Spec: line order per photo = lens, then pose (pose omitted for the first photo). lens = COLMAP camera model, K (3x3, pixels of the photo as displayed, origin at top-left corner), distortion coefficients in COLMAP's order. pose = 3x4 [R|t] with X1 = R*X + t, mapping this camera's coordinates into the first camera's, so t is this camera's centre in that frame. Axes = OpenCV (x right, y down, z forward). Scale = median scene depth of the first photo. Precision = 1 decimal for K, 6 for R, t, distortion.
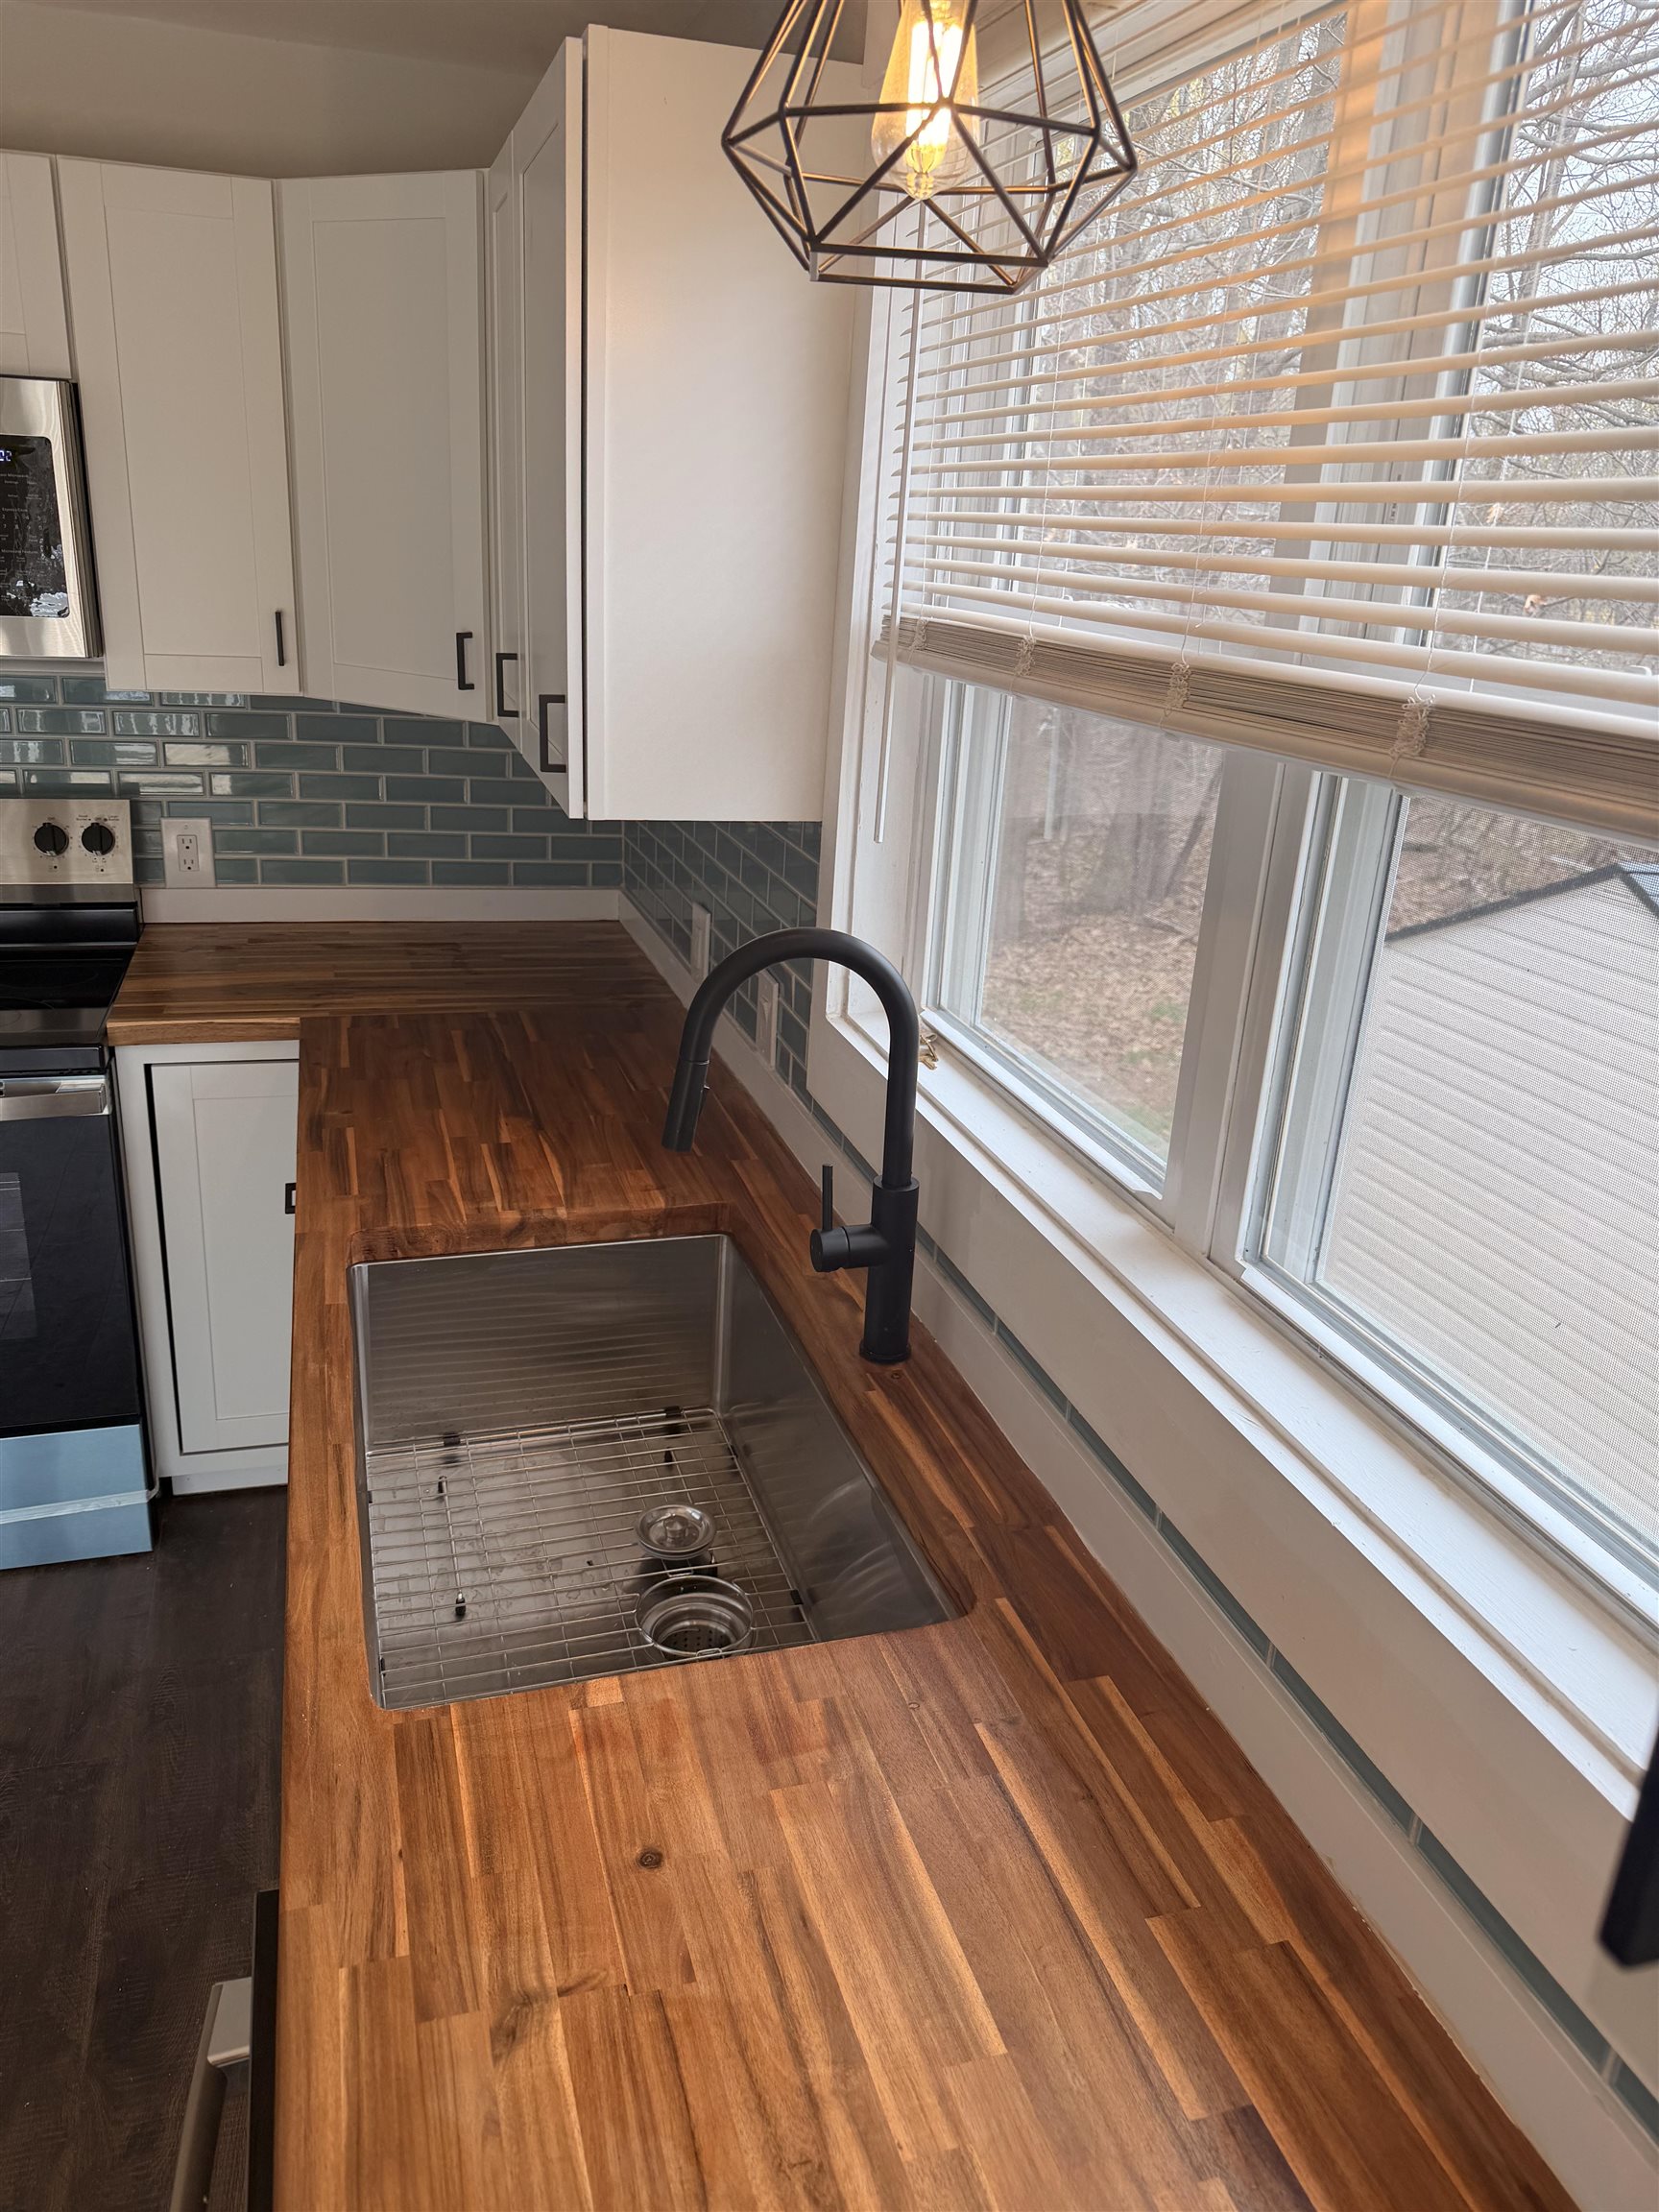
lens RADIAL K [[1569.9, 0, 832.5], [0, 1569.9, 1108.1], [0, 0, 1]] dist [0.004032, 0.001287]
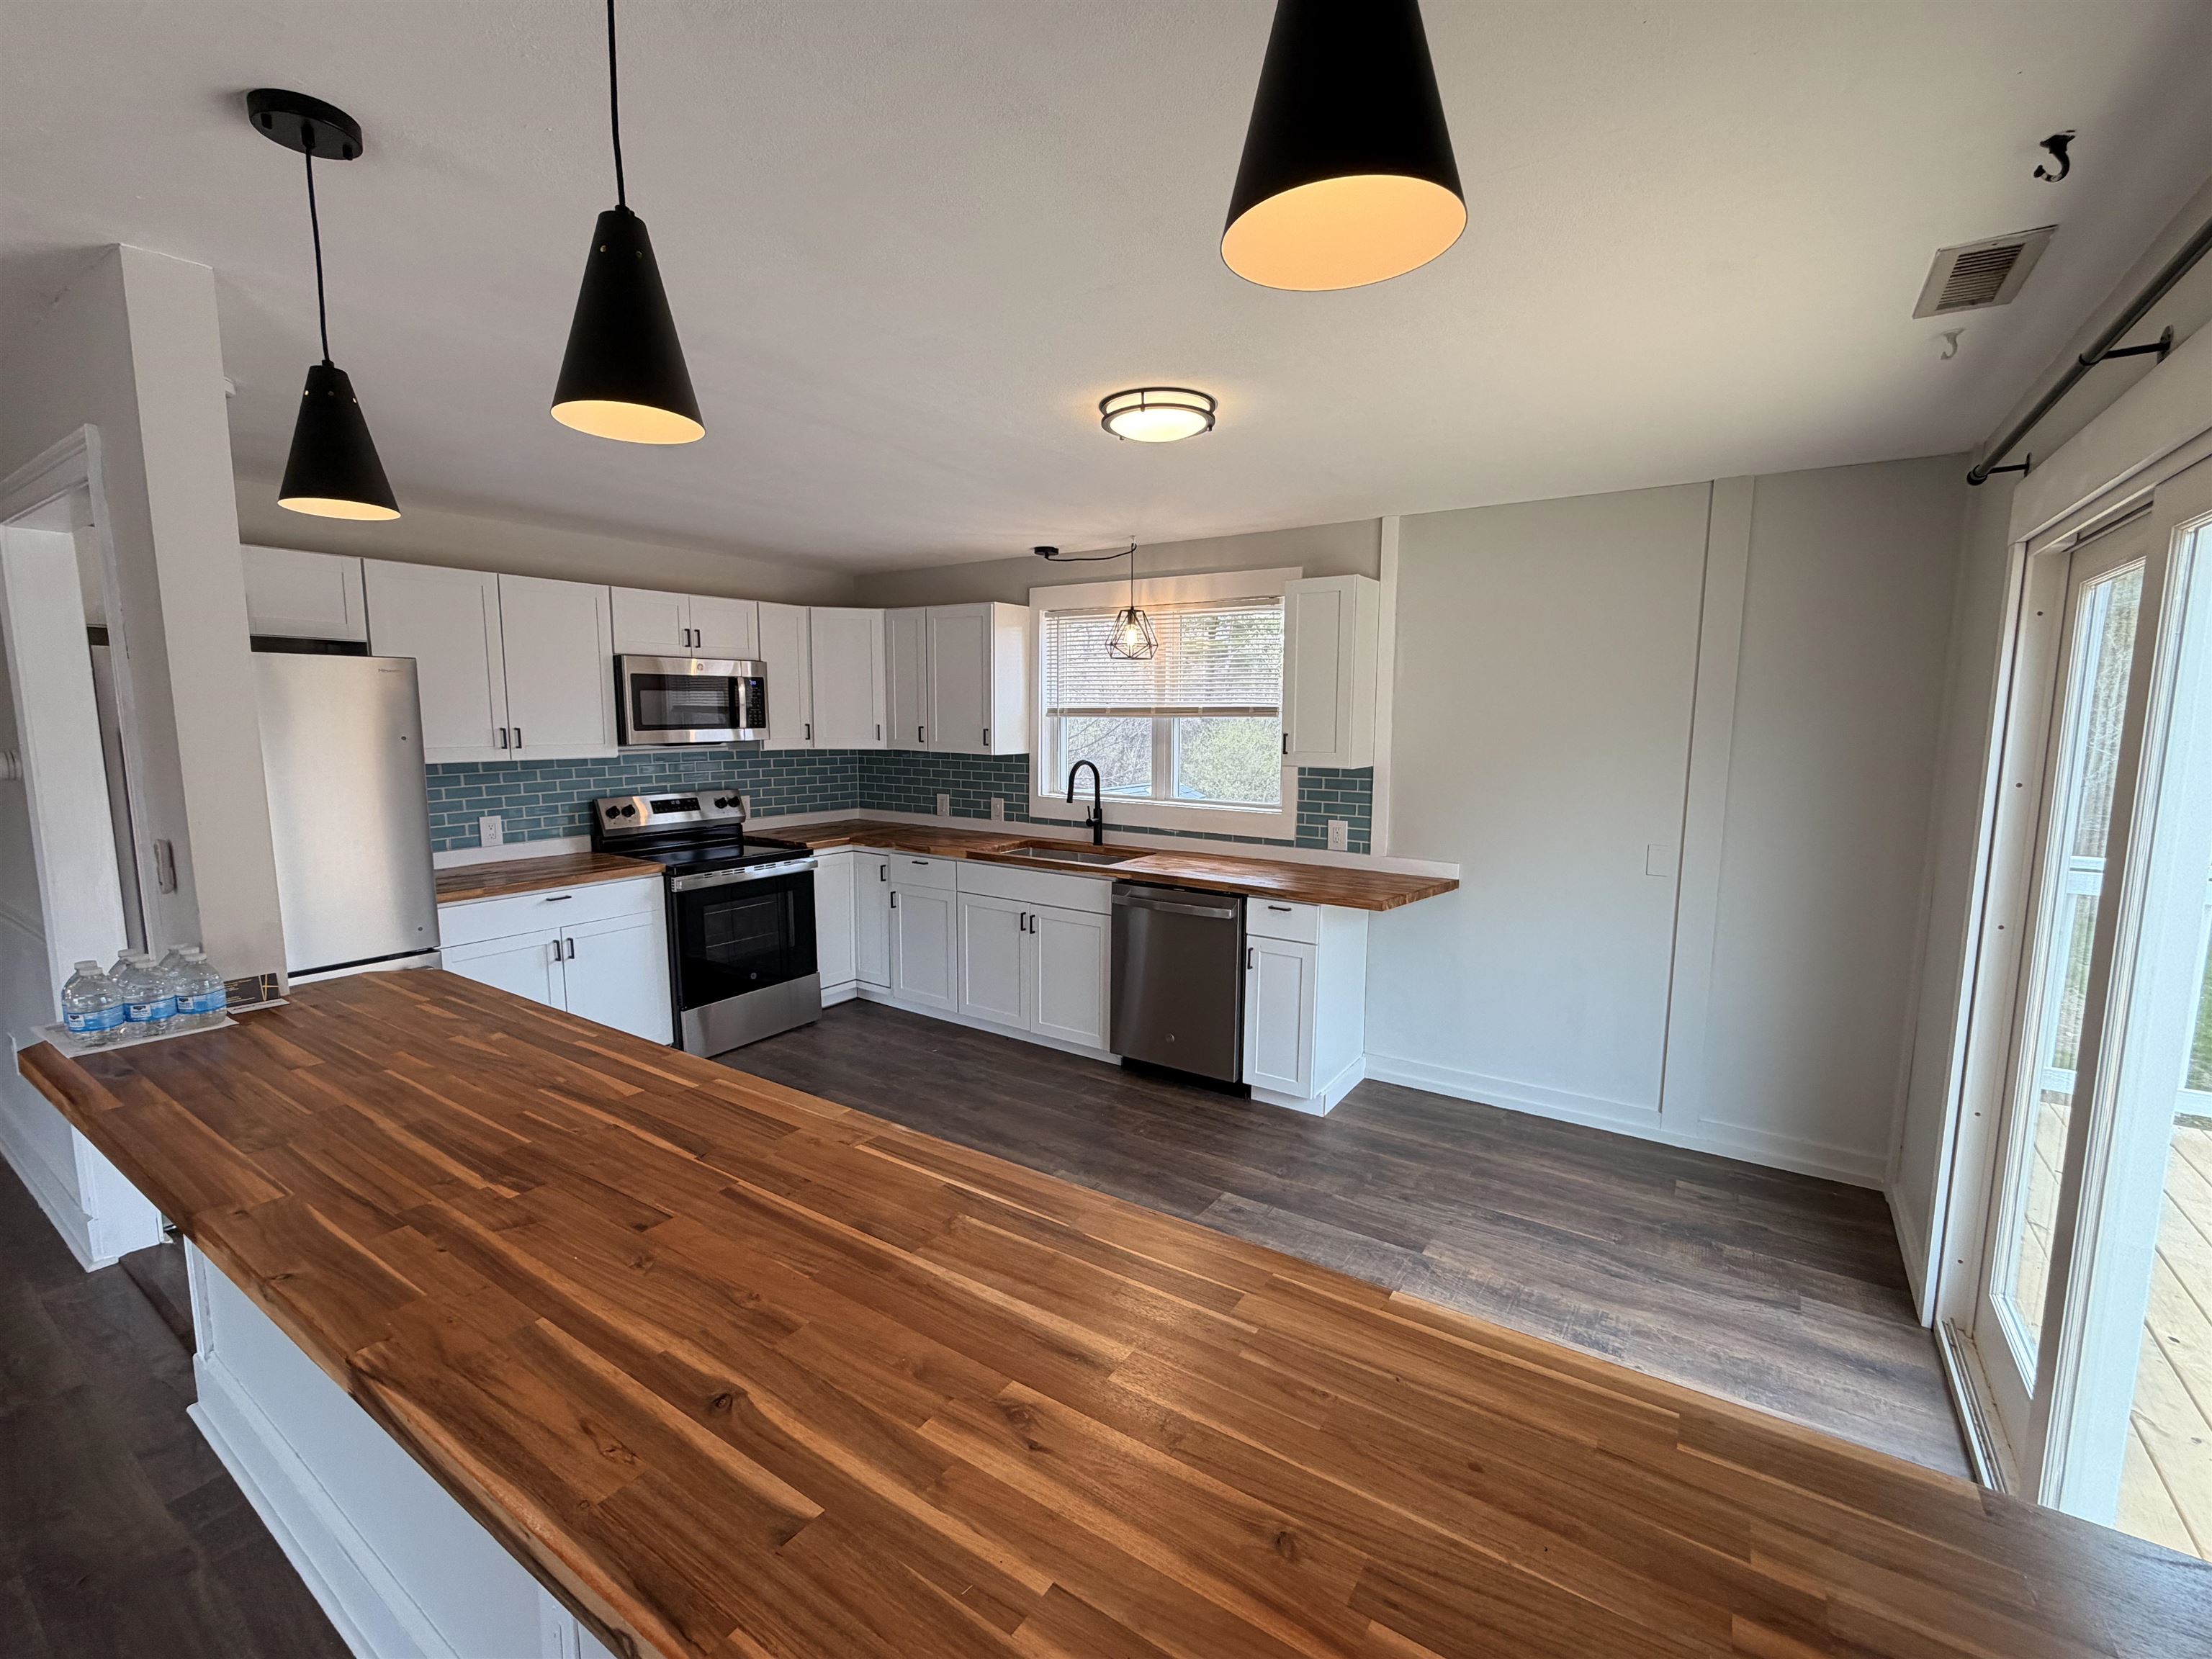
lens RADIAL K [[962.1, 0, 1108.8], [0, 962.1, 832.4], [0, 0, 1]] dist [-0.000379, -0.000076]
pose [[0.778995, -0.134483, 0.612438, -1.172666], [0.253162, 0.961037, -0.110980, 0.302079], [-0.573651, 0.241499, 0.782689, -0.933835]]
